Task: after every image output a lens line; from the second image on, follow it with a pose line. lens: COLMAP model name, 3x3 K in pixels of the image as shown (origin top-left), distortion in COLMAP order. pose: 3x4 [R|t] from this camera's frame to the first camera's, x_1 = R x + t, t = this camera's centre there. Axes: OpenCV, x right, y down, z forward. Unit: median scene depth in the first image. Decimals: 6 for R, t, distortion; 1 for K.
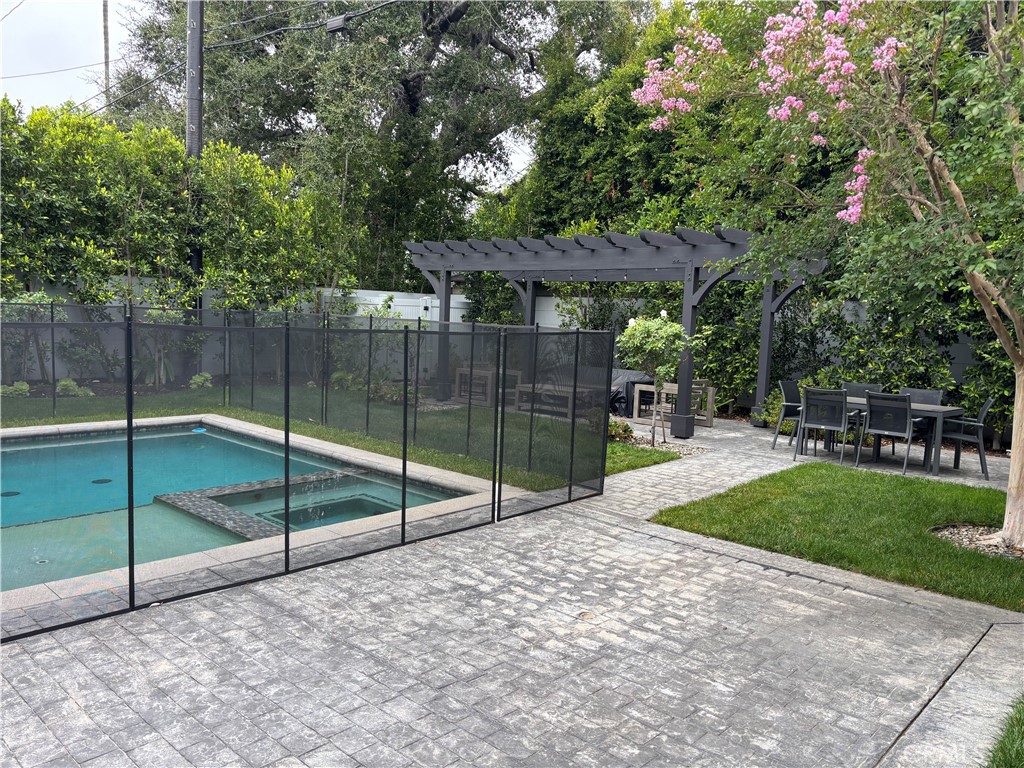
lens RADIAL K [[780.7, 0, 512.0], [0, 780.7, 384.0], [0, 0, 1]] dist [0.001861, 0.008508]
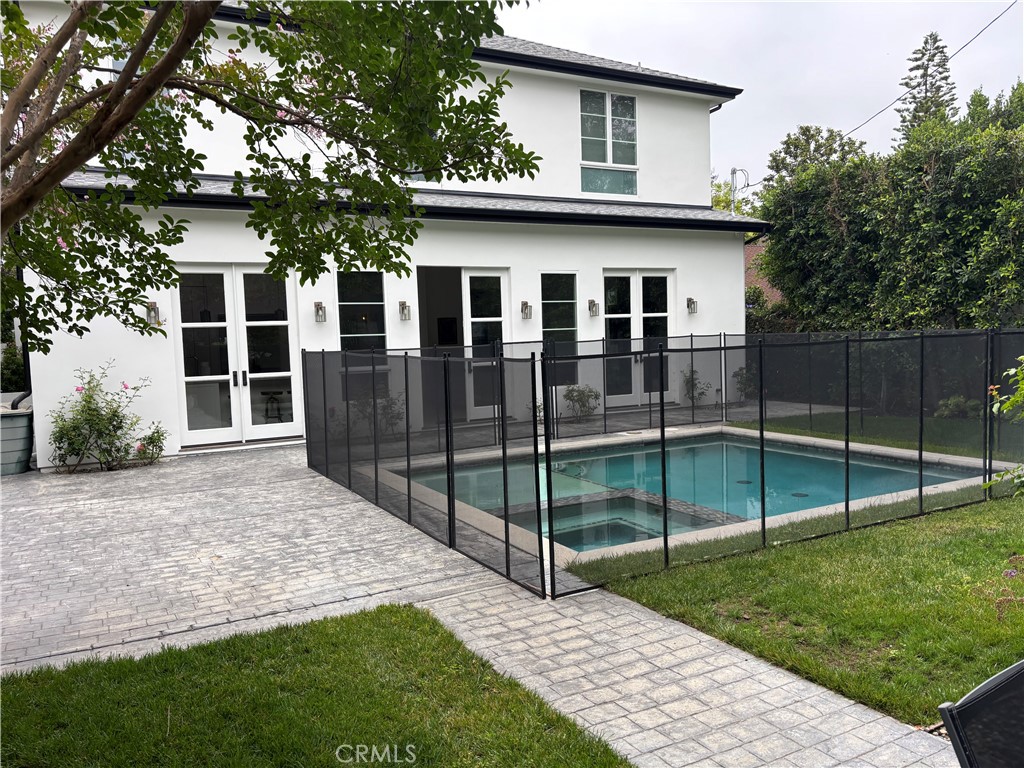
lens RADIAL K [[780.7, 0, 512.0], [0, 780.7, 384.0], [0, 0, 1]] dist [0.001861, 0.008508]
pose [[-0.317302, 0.037954, -0.947565, 1.062815], [-0.071332, 0.995413, 0.063757, -0.120138], [0.945638, 0.087821, -0.313139, 1.636531]]
